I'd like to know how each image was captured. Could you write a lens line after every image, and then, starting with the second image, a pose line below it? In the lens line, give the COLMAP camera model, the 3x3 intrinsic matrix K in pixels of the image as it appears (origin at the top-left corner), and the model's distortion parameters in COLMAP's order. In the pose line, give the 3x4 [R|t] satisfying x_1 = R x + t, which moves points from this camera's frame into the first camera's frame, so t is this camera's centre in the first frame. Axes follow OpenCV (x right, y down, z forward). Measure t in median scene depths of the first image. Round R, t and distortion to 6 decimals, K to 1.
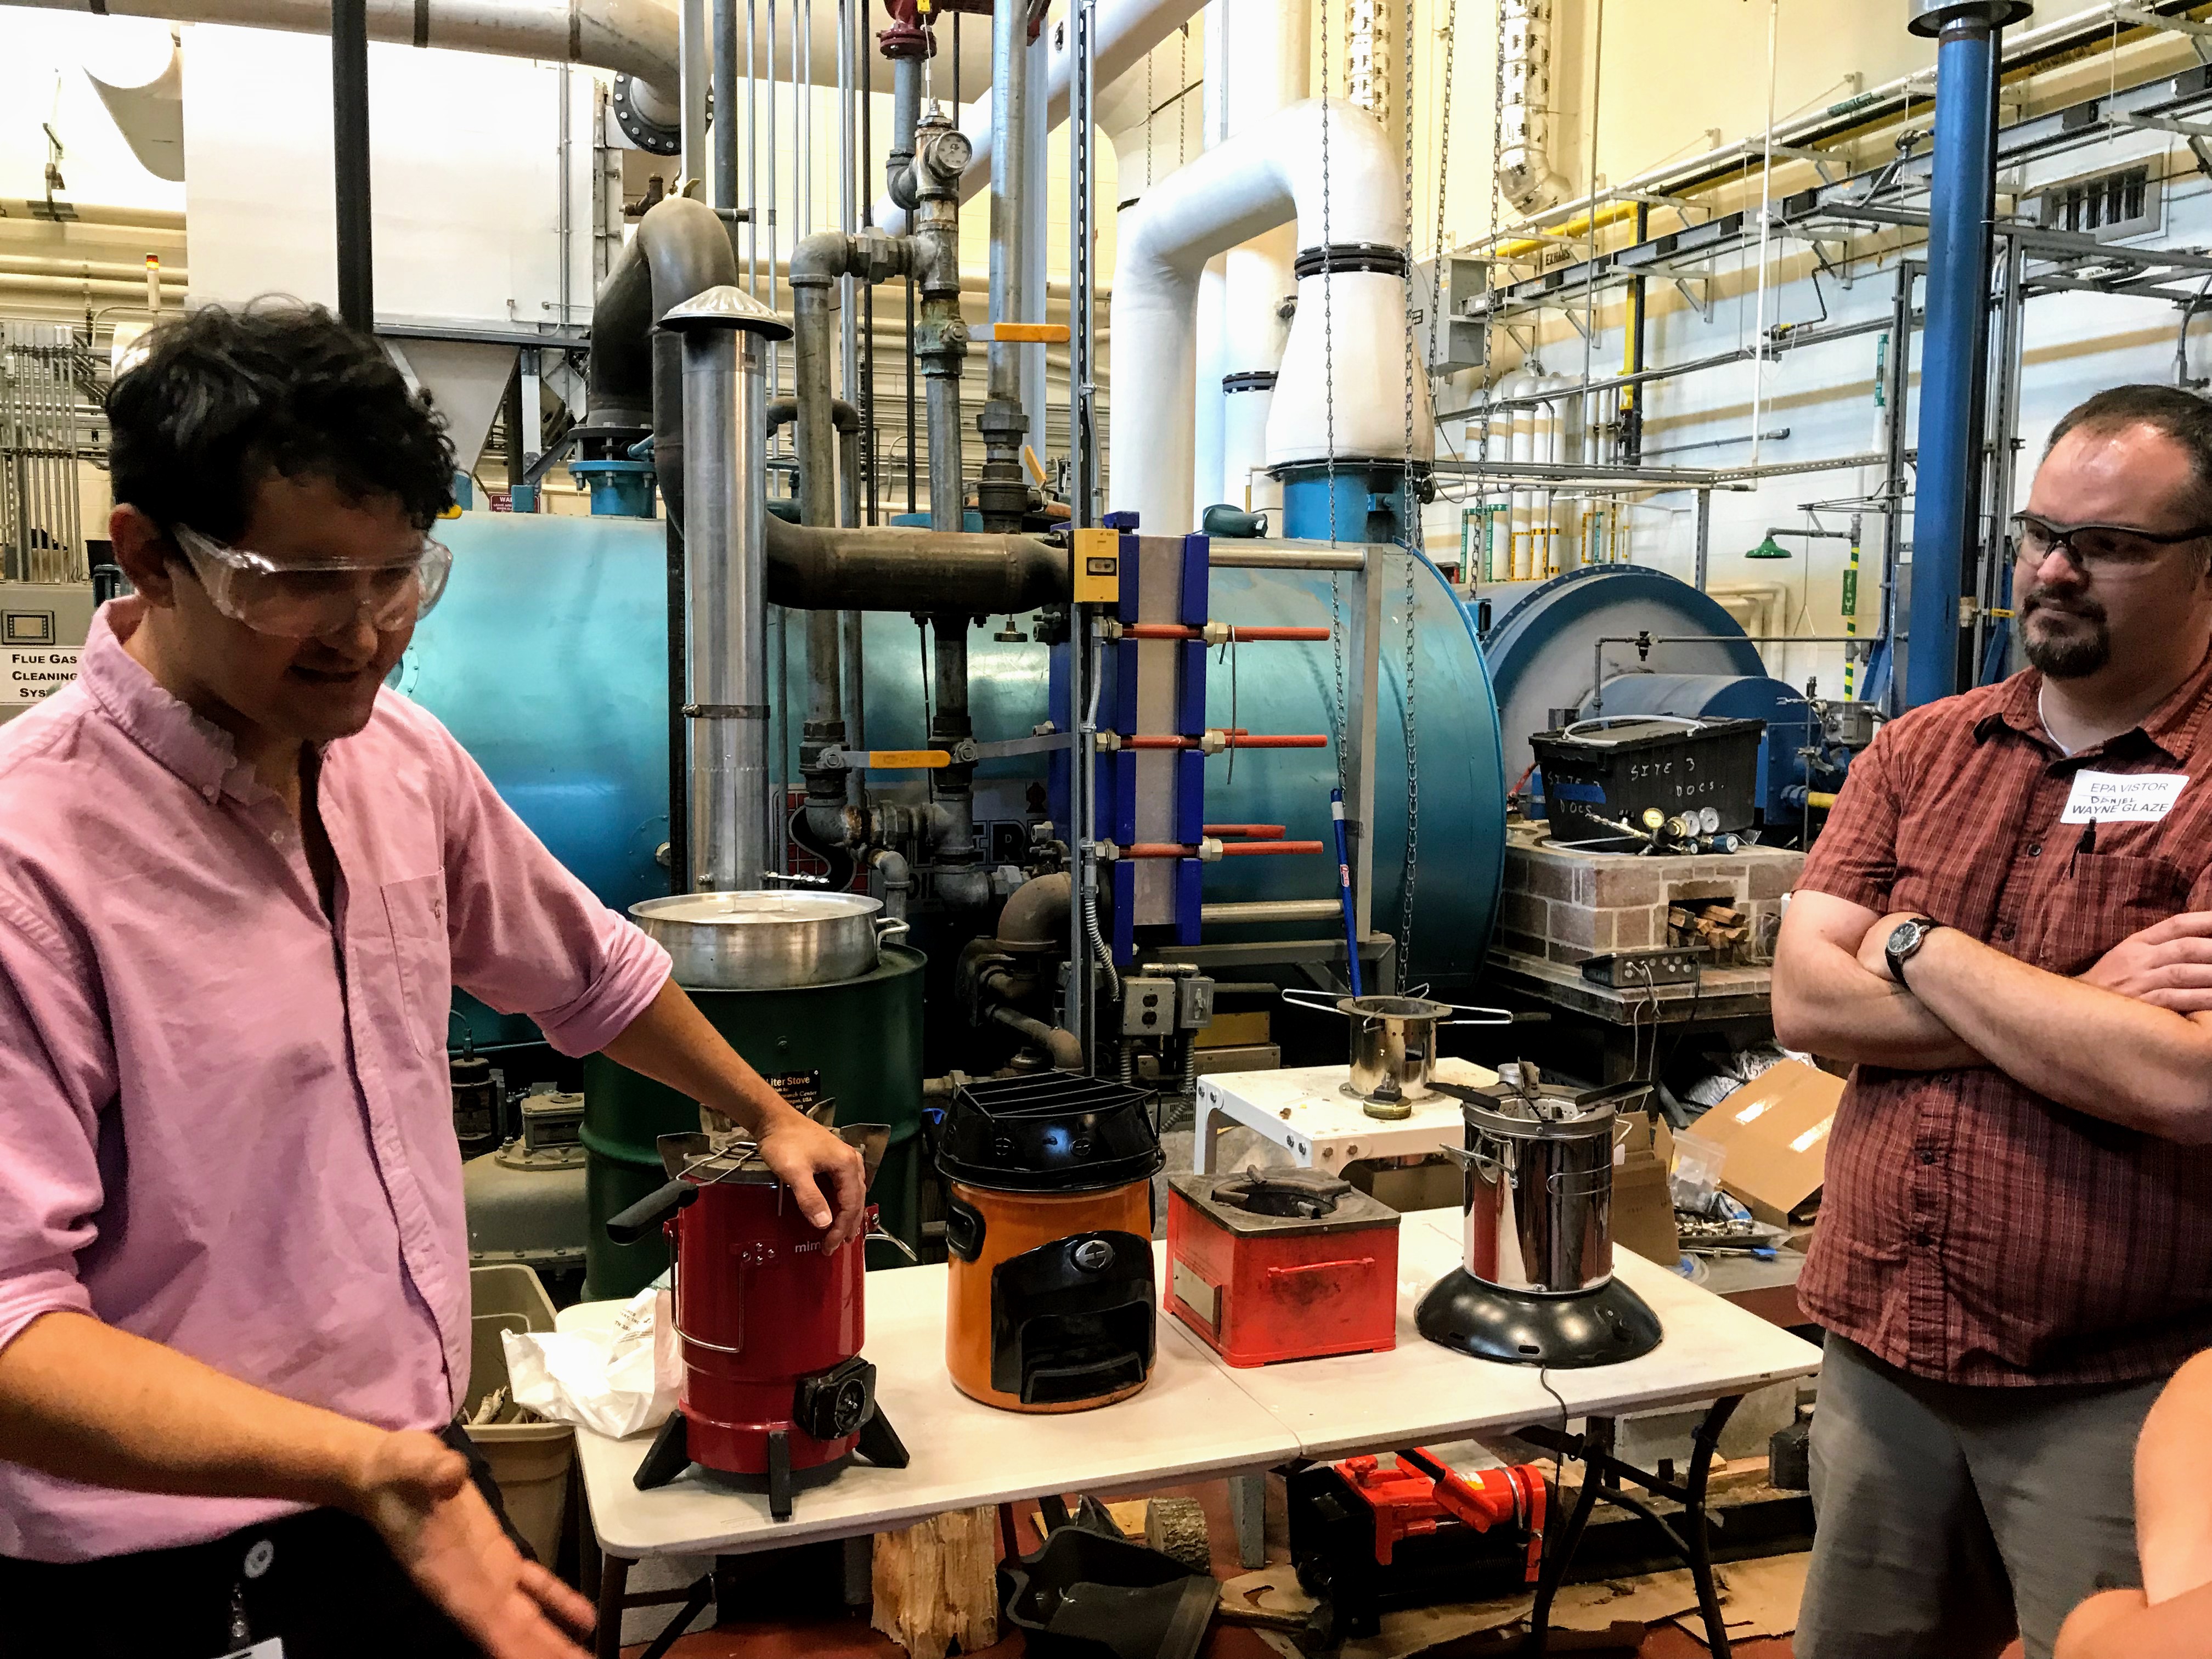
lens RADIAL K [[1882.2, 0, 1097.1], [0, 1882.2, 821.6], [0, 0, 1]] dist [0.044027, -0.060095]
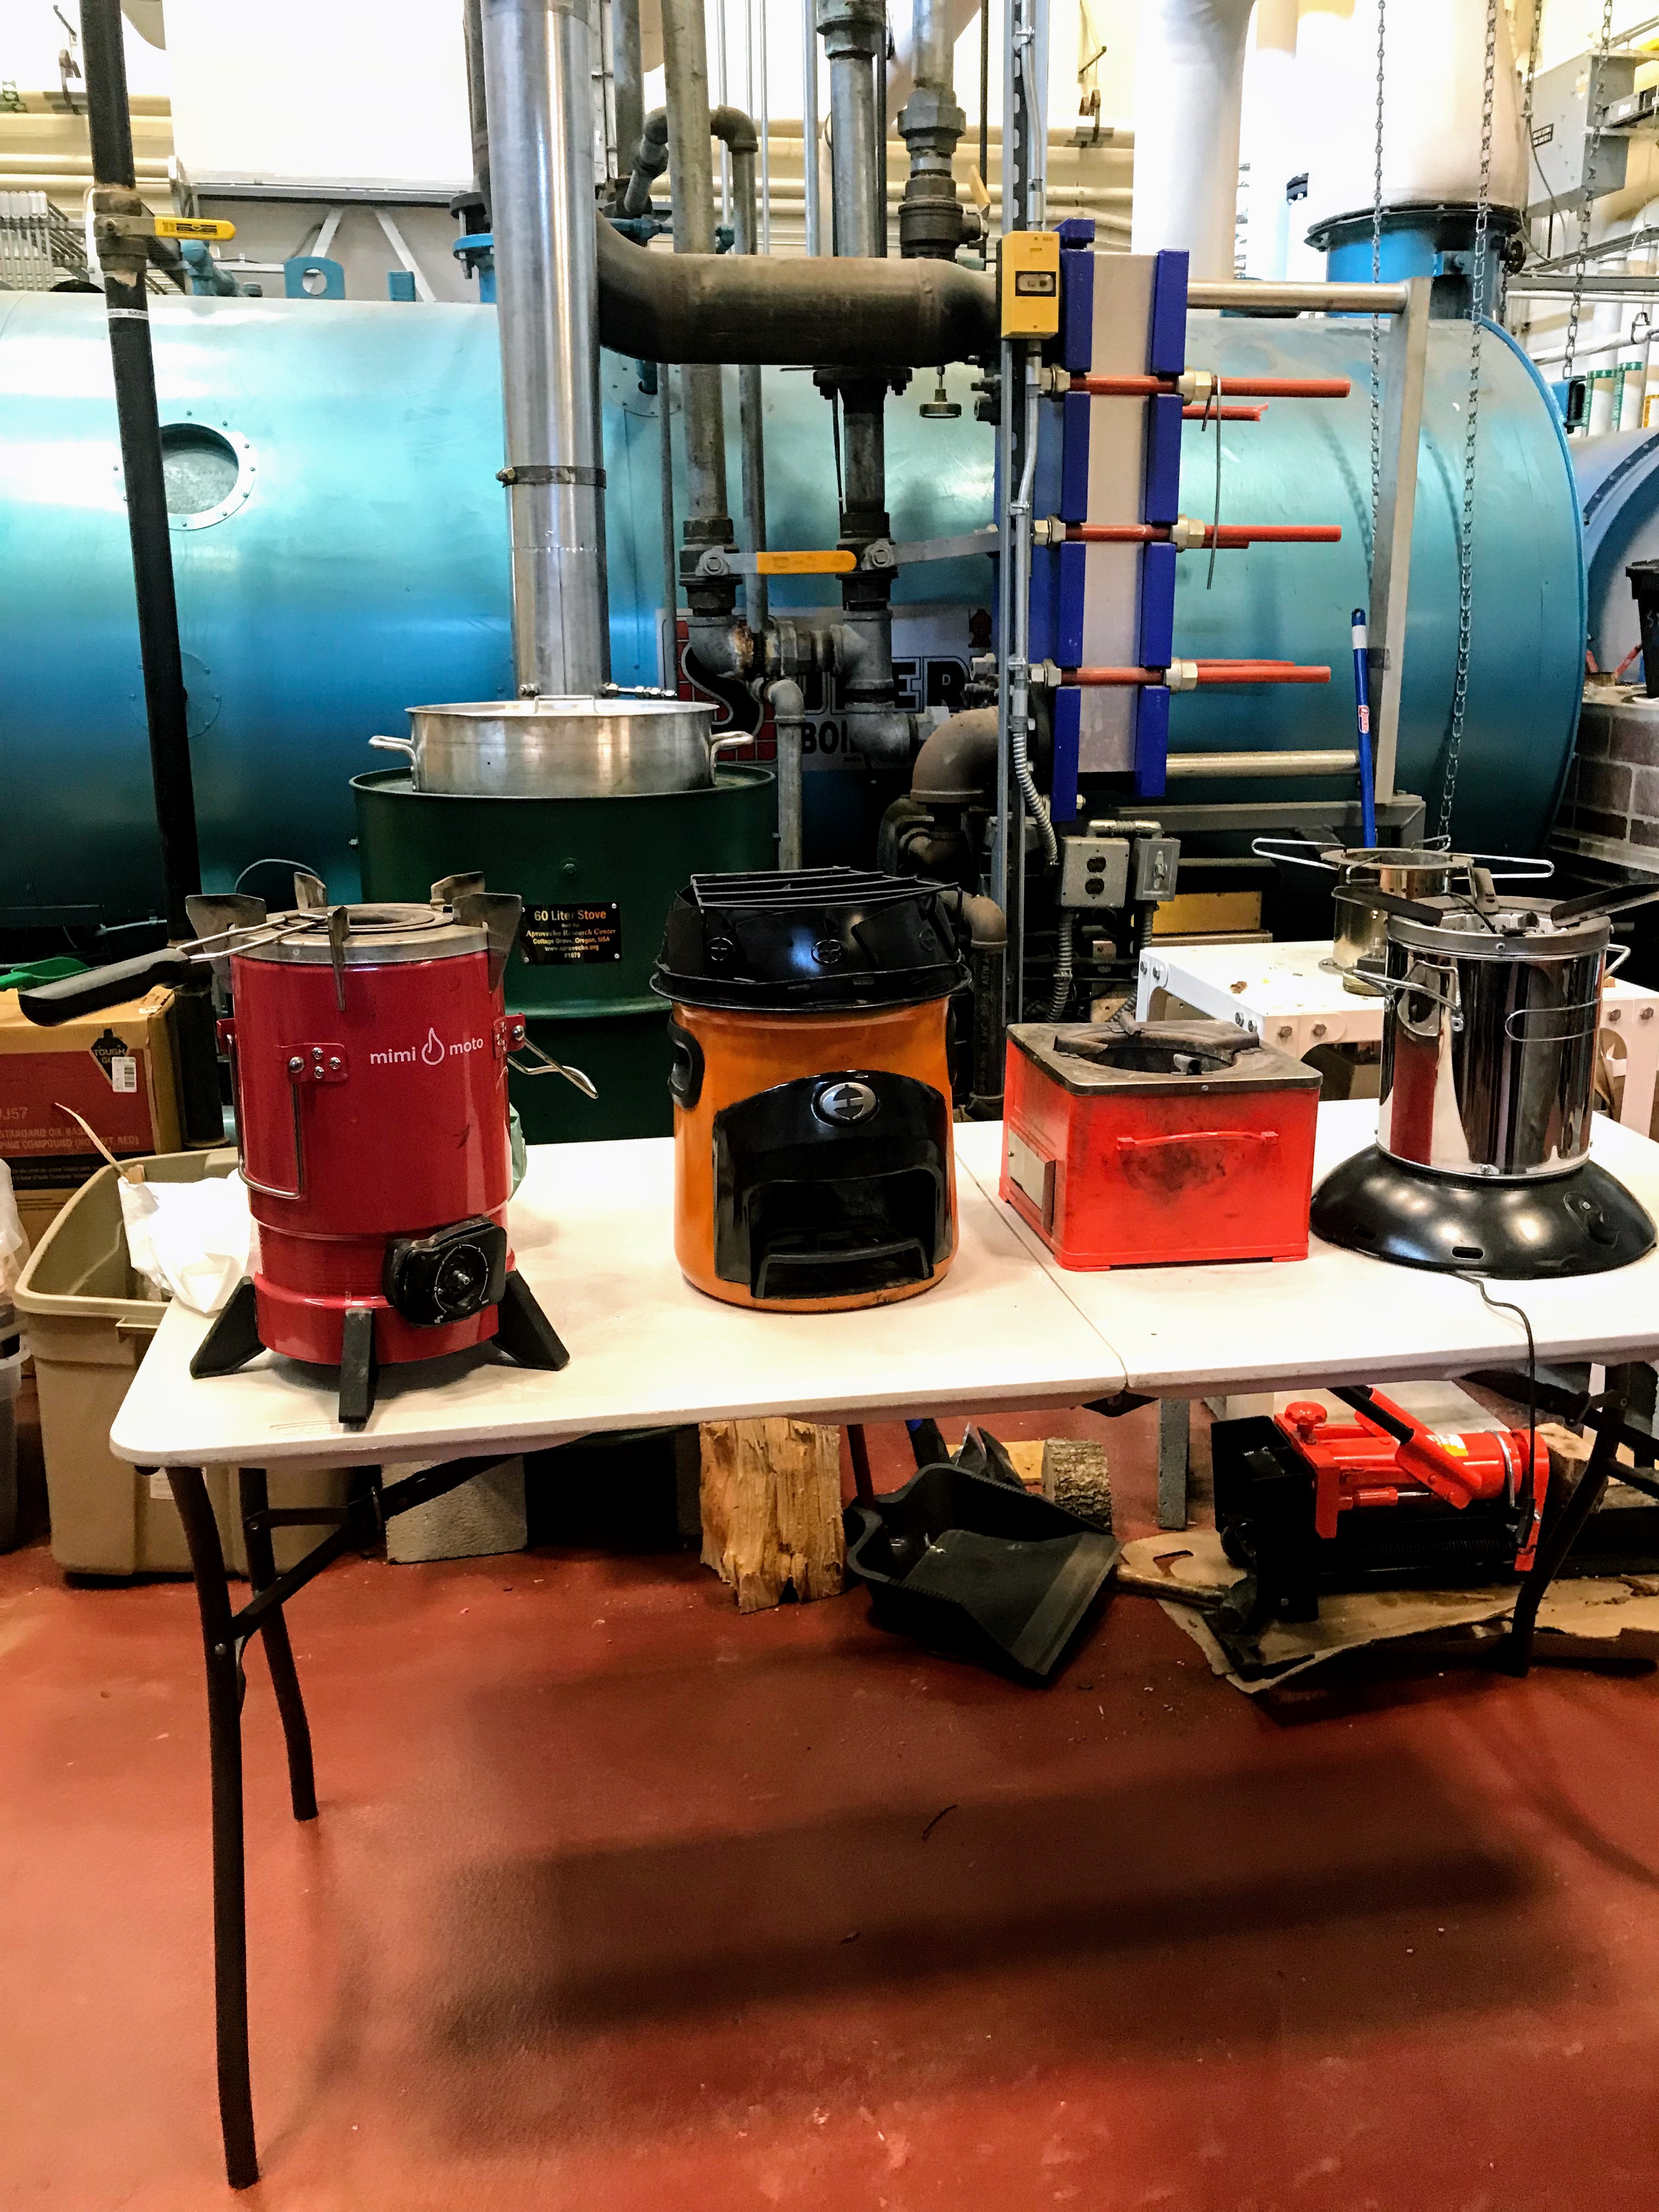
lens RADIAL K [[1882.2, 0, 828.7], [0, 1882.2, 1097.5], [0, 0, 1]] dist [0.044027, -0.060095]
pose [[0.983575, 0.031278, -0.177767, 0.073293], [-0.001395, 0.986159, 0.165796, 0.069818], [0.180492, -0.162825, 0.970005, 0.197036]]
